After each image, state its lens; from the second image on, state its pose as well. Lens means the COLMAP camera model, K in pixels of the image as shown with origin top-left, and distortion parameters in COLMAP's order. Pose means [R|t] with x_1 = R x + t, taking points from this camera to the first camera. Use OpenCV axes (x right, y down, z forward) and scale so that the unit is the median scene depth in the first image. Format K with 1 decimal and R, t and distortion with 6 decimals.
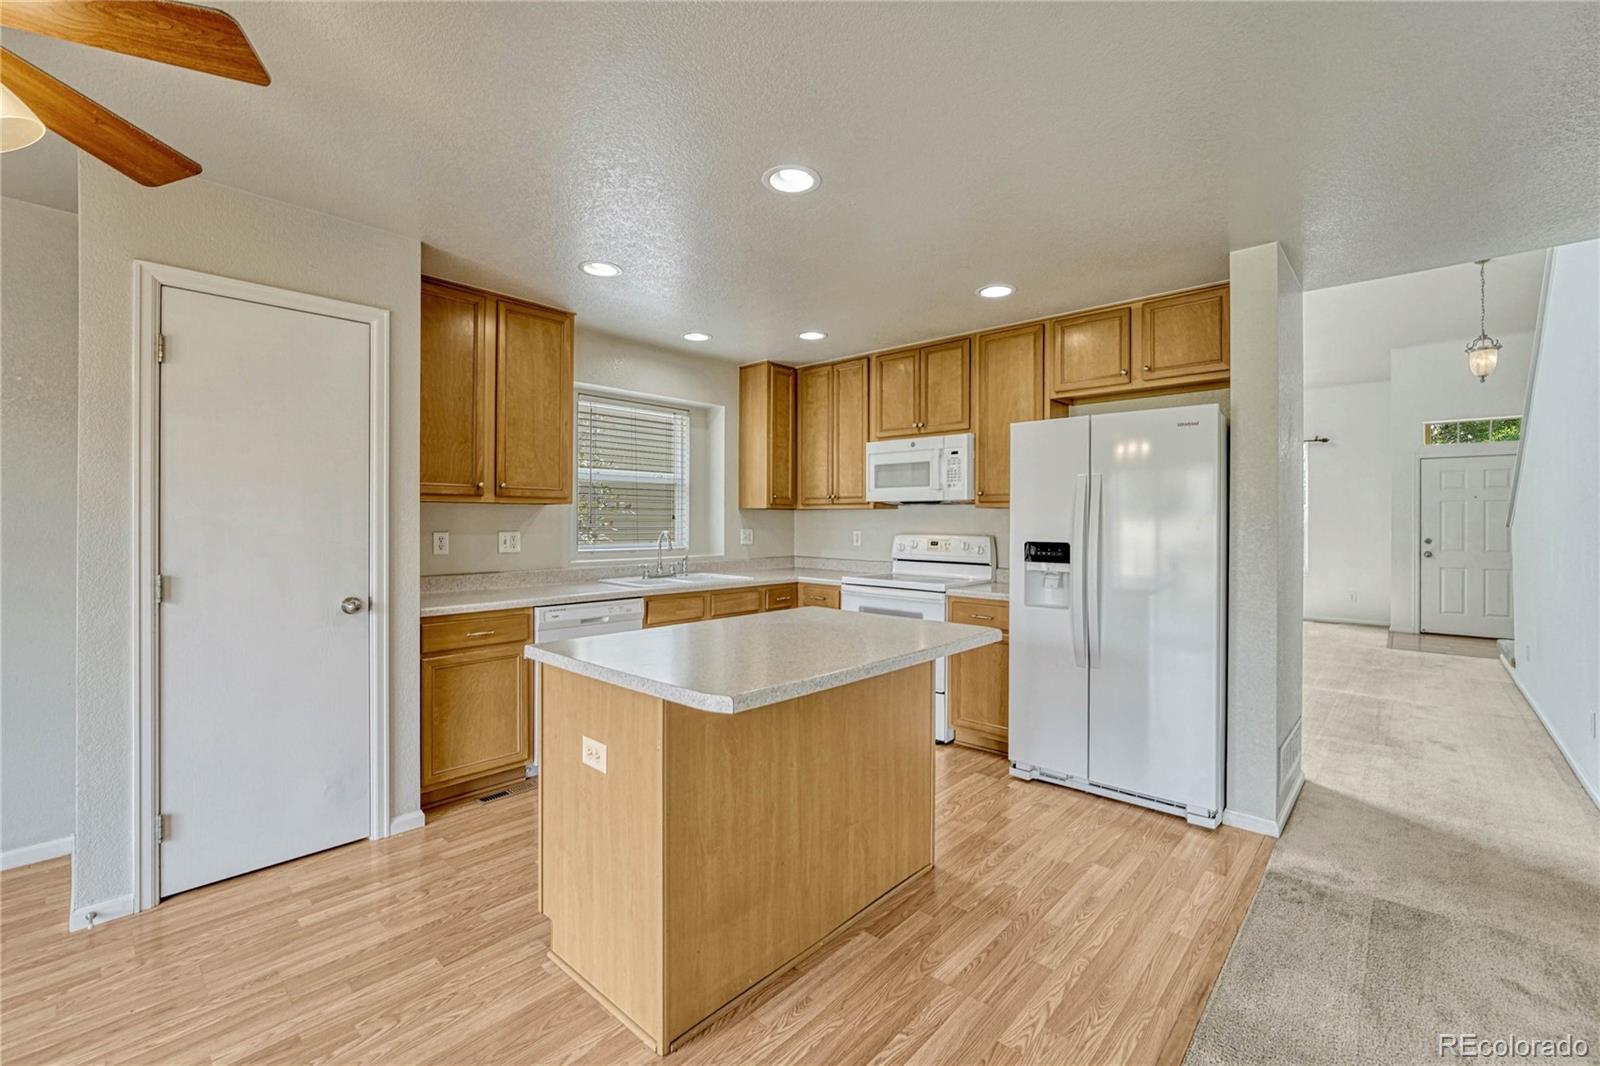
lens RADIAL K [[670.4, 0, 802.7], [0, 670.4, 522.3], [0, 0, 1]] dist [-0.009497, 0.002951]
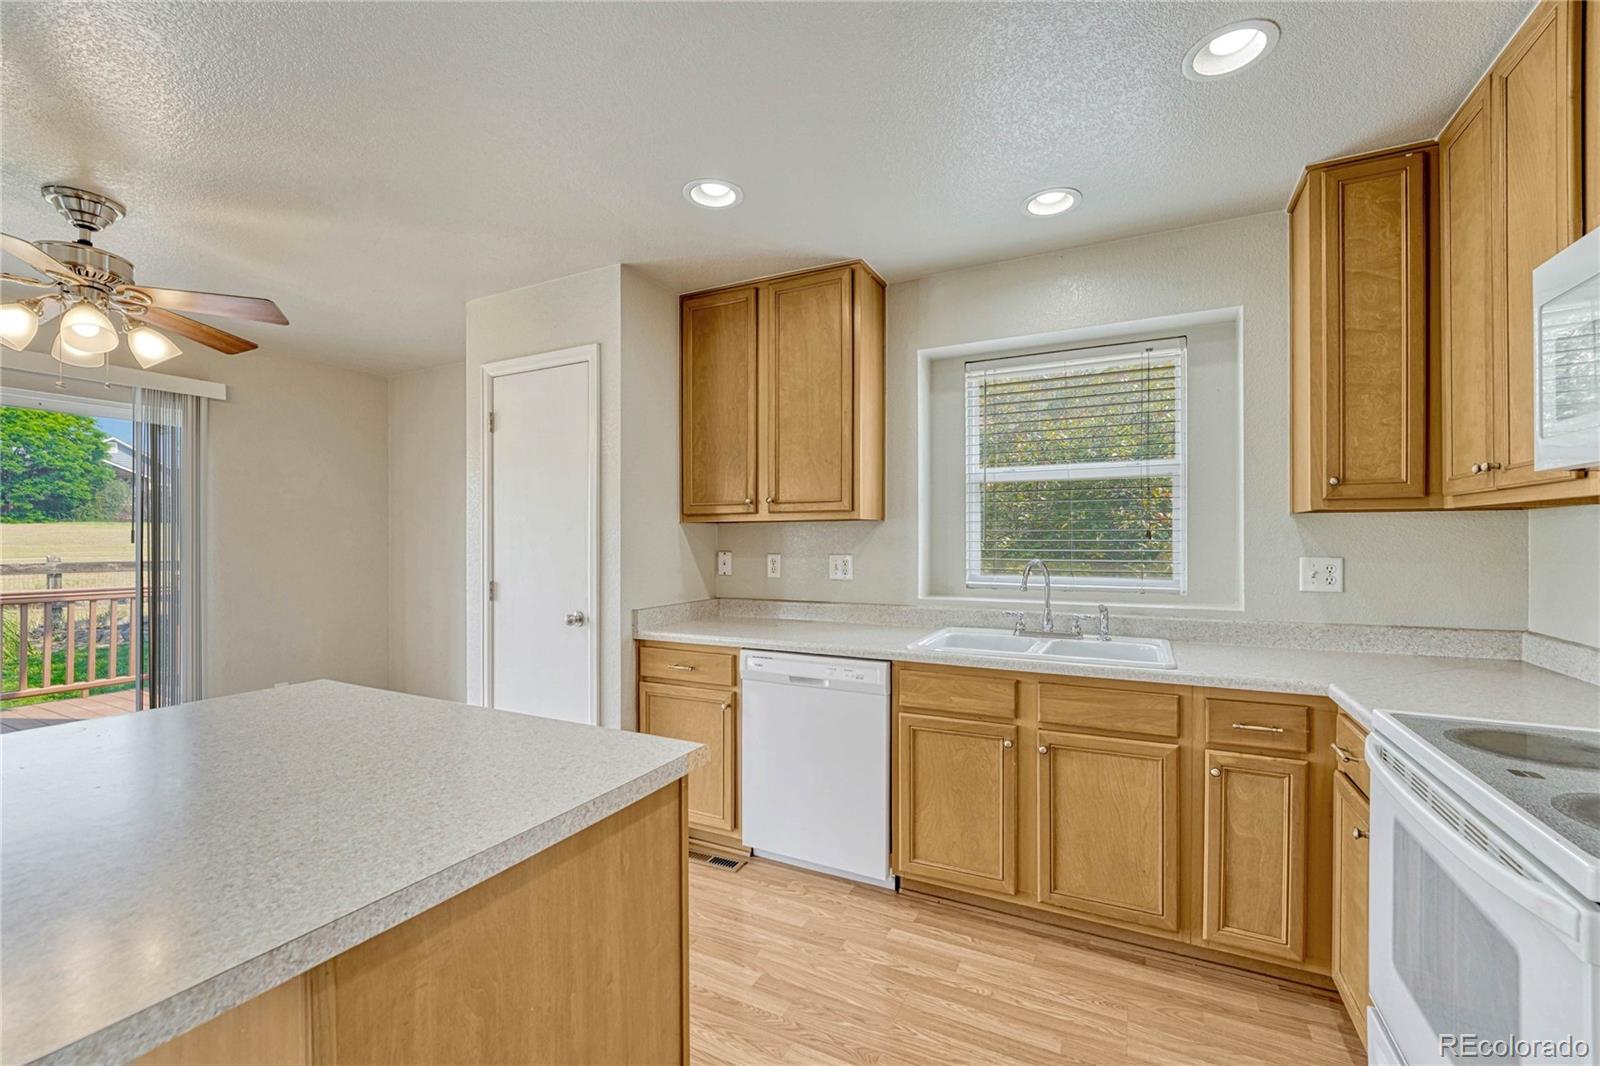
lens RADIAL K [[670.4, 0, 804.1], [0, 670.4, 541.0], [0, 0, 1]] dist [-0.009497, 0.002951]
pose [[0.271765, -0.003448, -0.962357, 0.384083], [0.001771, 0.999994, -0.003083, -0.000766], [0.962362, -0.000867, 0.271770, 0.815688]]
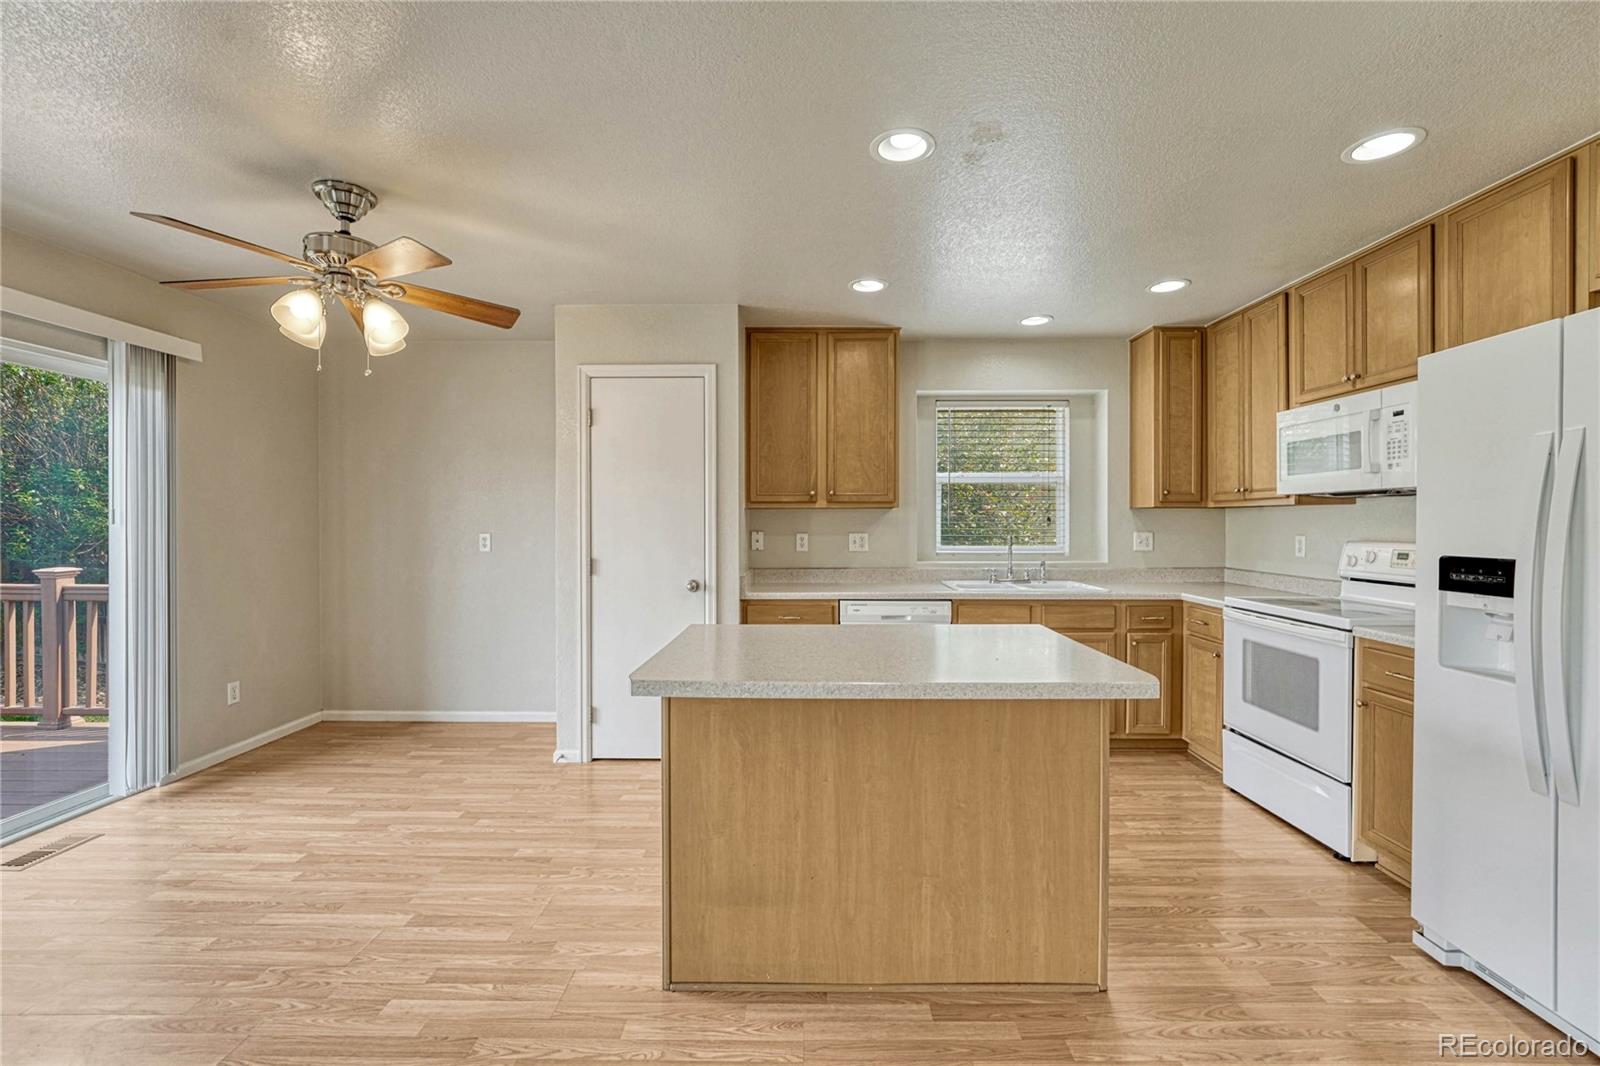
lens RADIAL K [[670.4, 0, 806.6], [0, 670.4, 527.8], [0, 0, 1]] dist [-0.009497, 0.002951]
pose [[0.671316, 0.000965, -0.741171, 0.380847], [0.002068, 0.999993, 0.003176, 0.001323], [0.741168, -0.003665, 0.671309, 0.195393]]
